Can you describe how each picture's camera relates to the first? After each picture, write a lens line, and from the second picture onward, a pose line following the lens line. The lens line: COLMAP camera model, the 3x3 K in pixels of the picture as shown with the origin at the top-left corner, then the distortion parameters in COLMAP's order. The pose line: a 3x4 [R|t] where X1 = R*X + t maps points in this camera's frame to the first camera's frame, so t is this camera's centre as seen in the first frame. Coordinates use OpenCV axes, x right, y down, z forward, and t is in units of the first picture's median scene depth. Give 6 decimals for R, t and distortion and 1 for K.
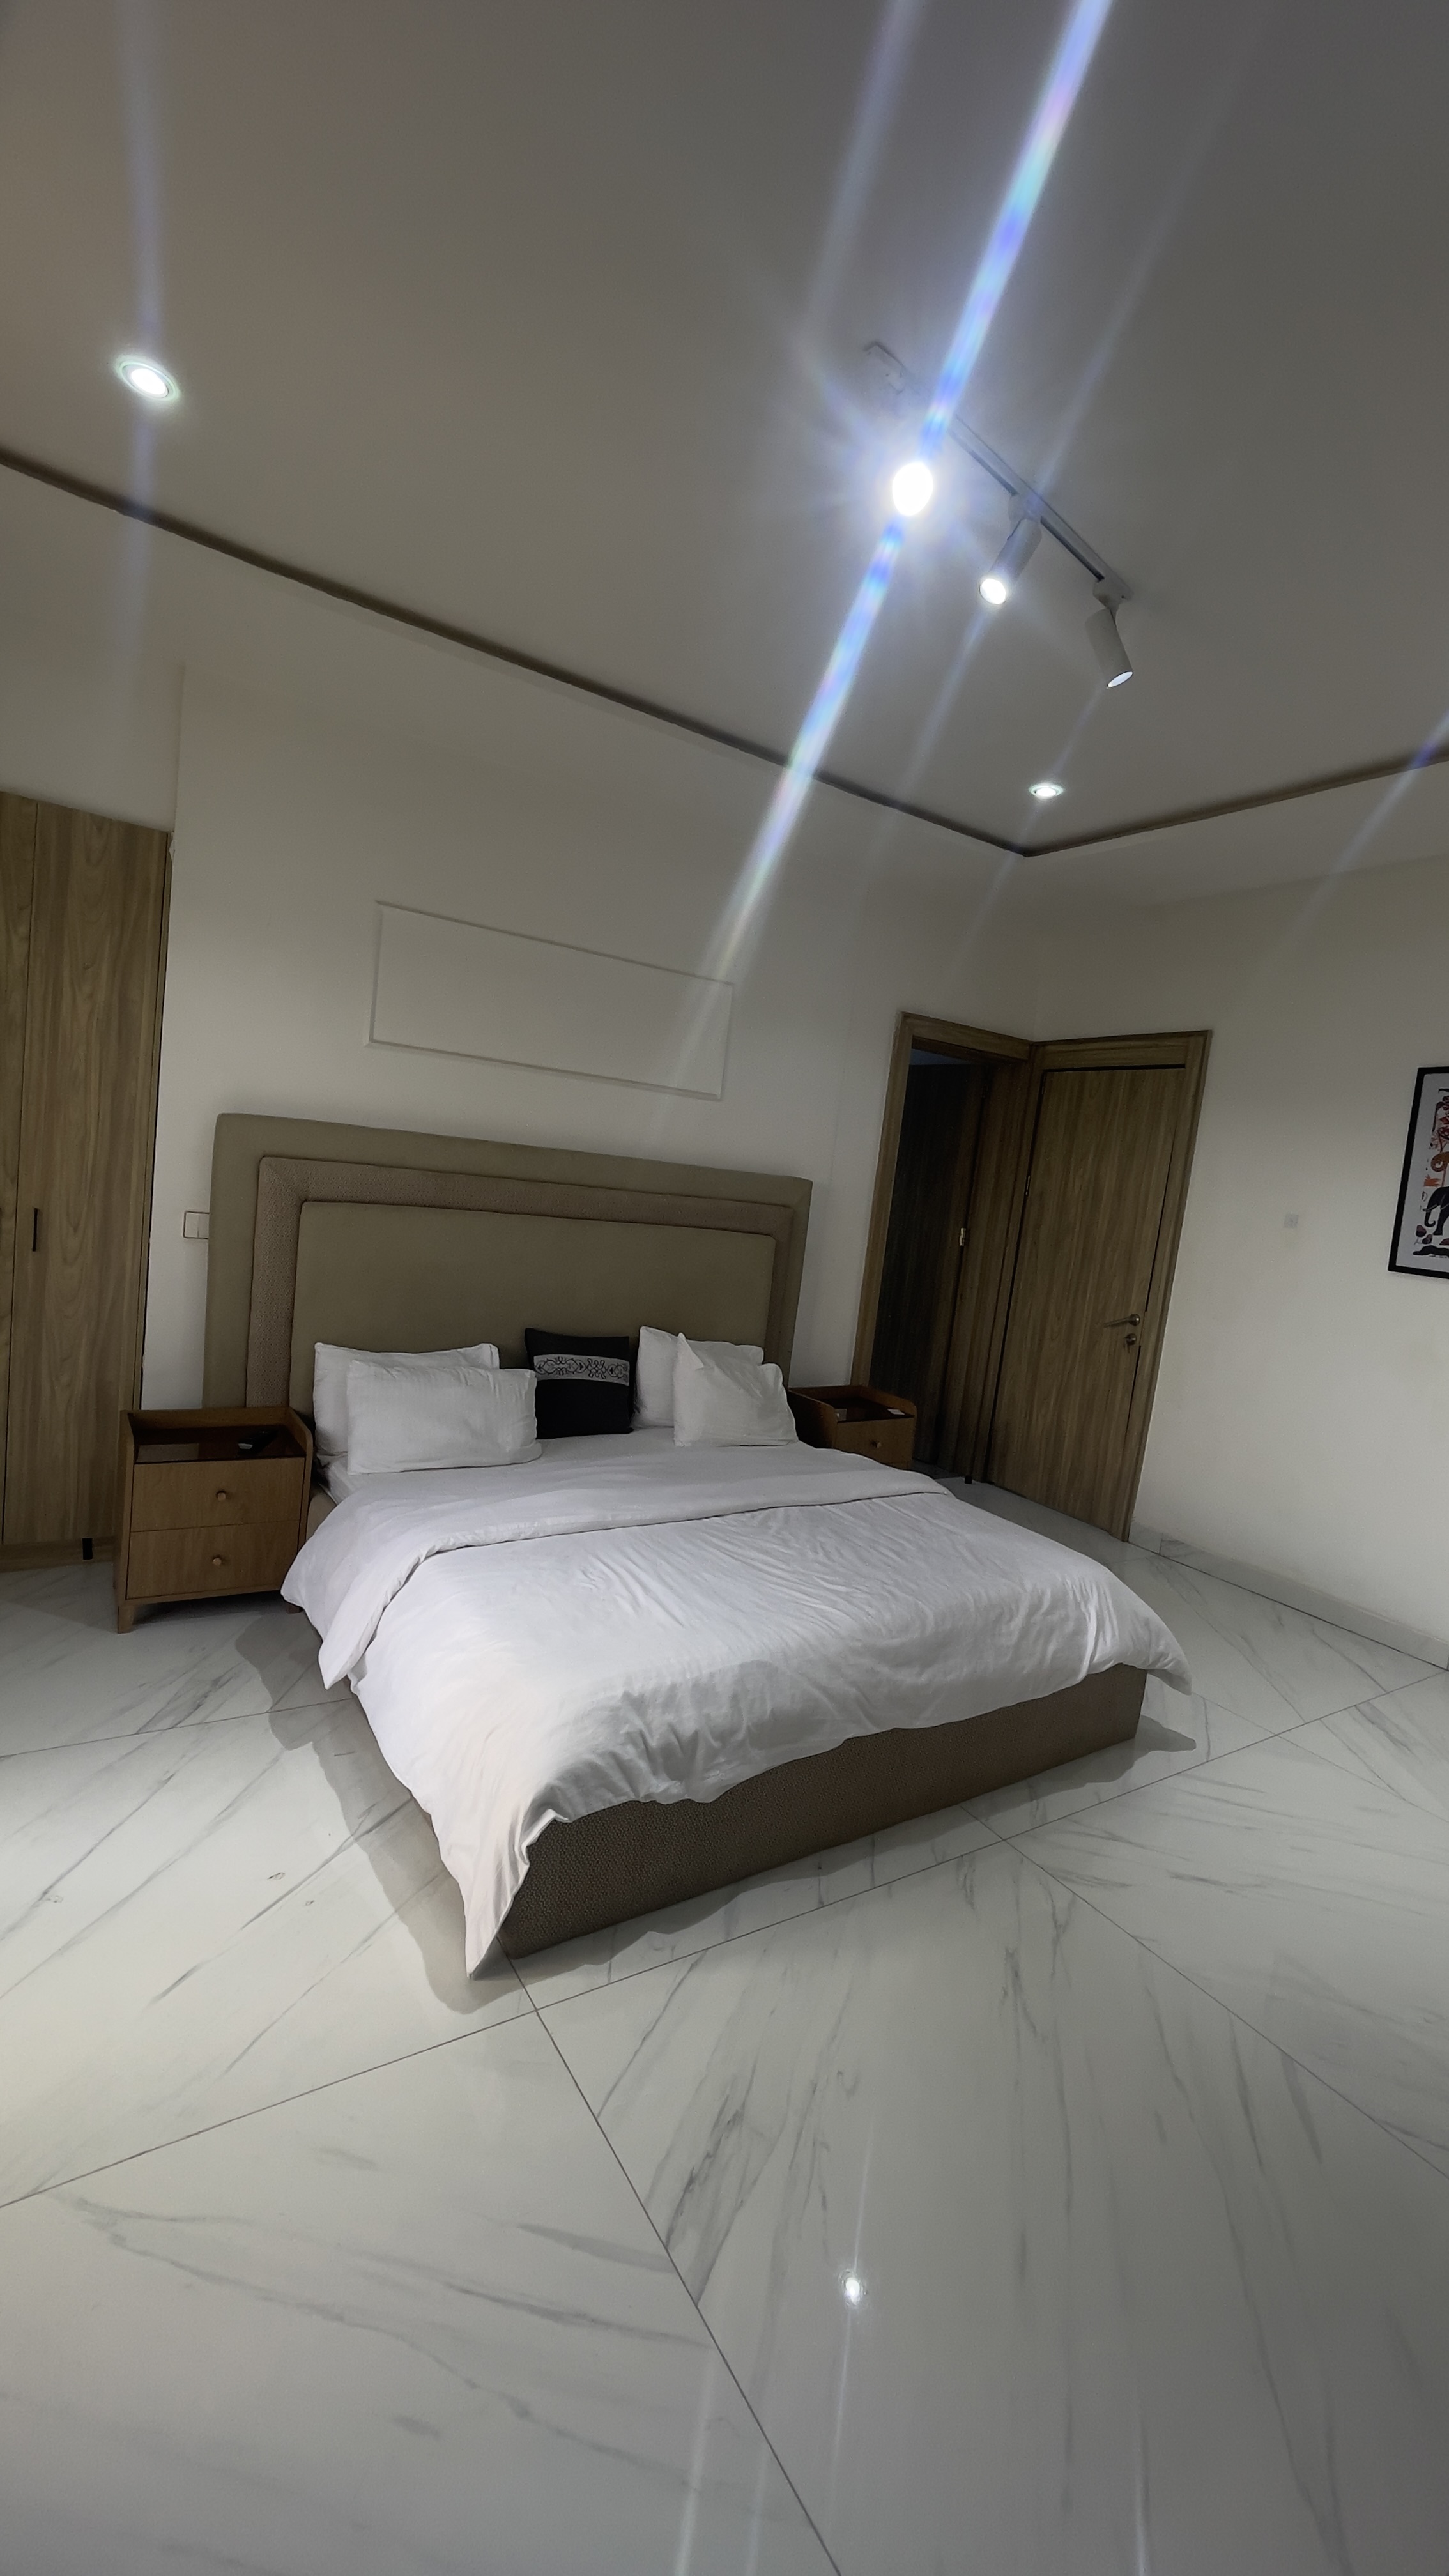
lens RADIAL K [[1036.1, 0, 724.5], [0, 1036.1, 1288.0], [0, 0, 1]] dist [-0.038559, 0.000013]
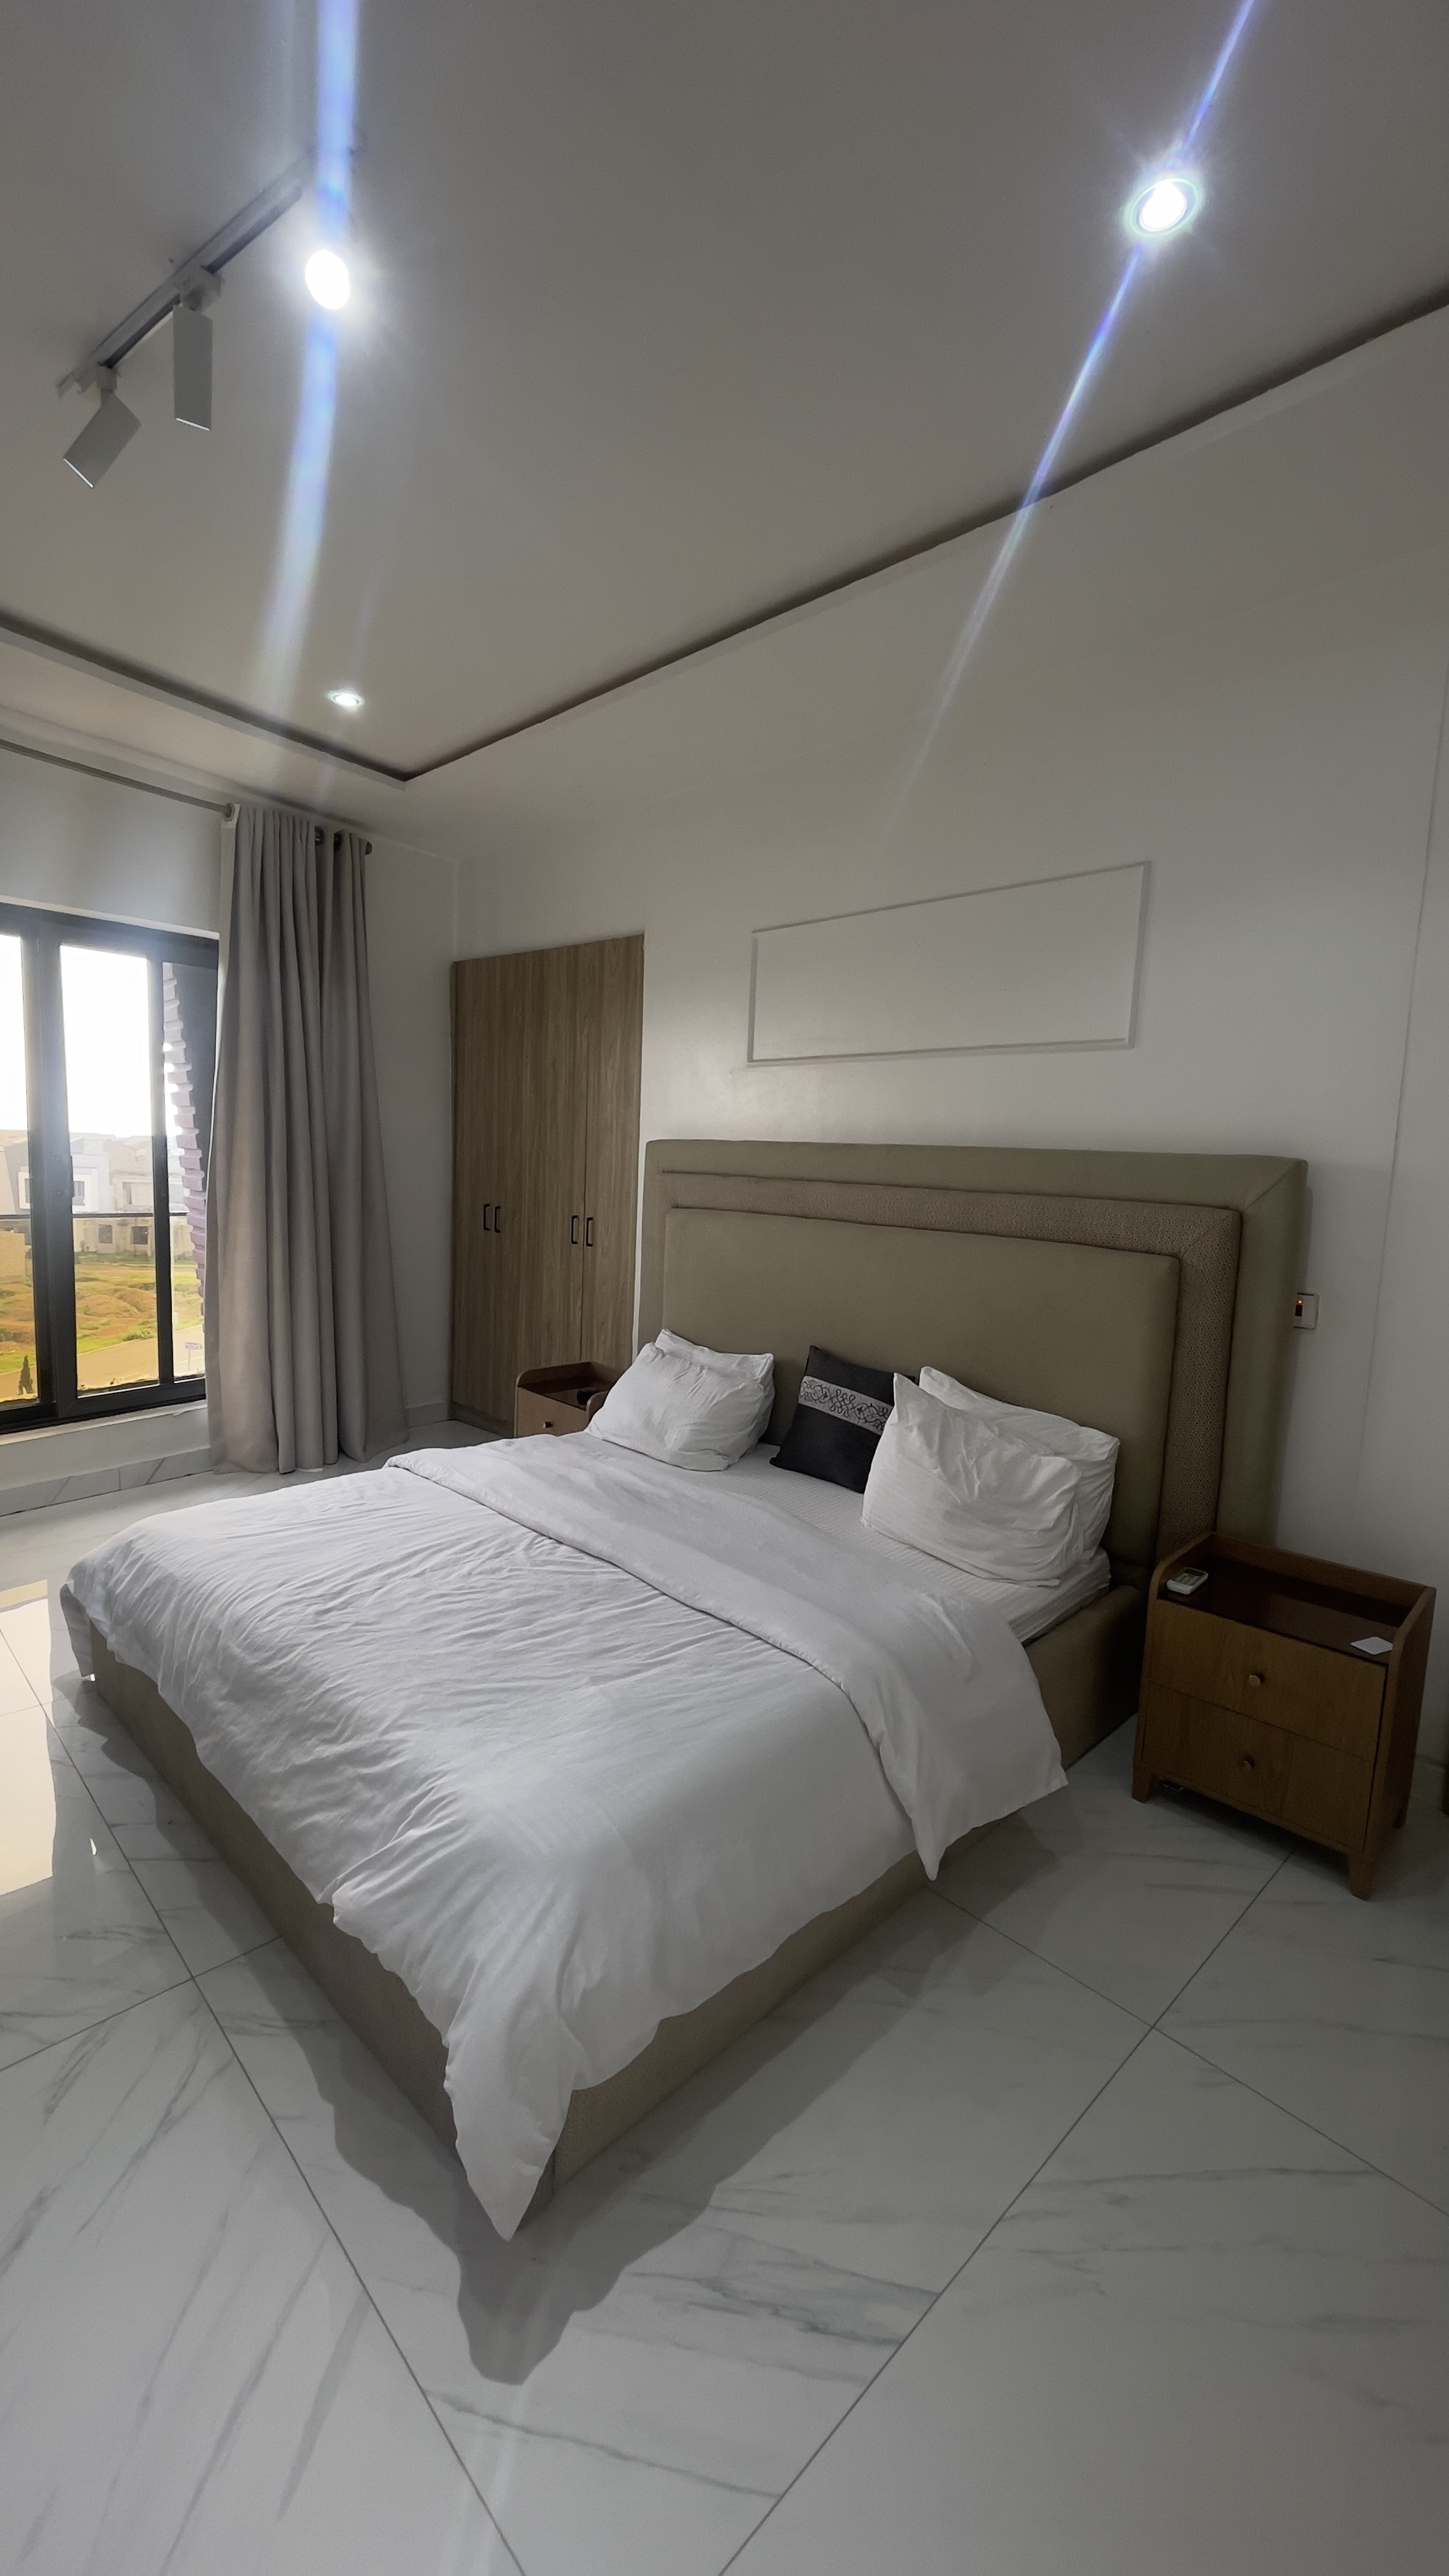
lens RADIAL K [[1038.2, 0, 718.7], [0, 1038.2, 1282.7], [0, 0, 1]] dist [0.000975, 0.000057]
pose [[0.198373, 0.028535, -0.979711, 0.845429], [-0.113744, 0.993493, 0.005905, -0.015272], [0.973504, 0.110265, 0.200328, 0.908170]]
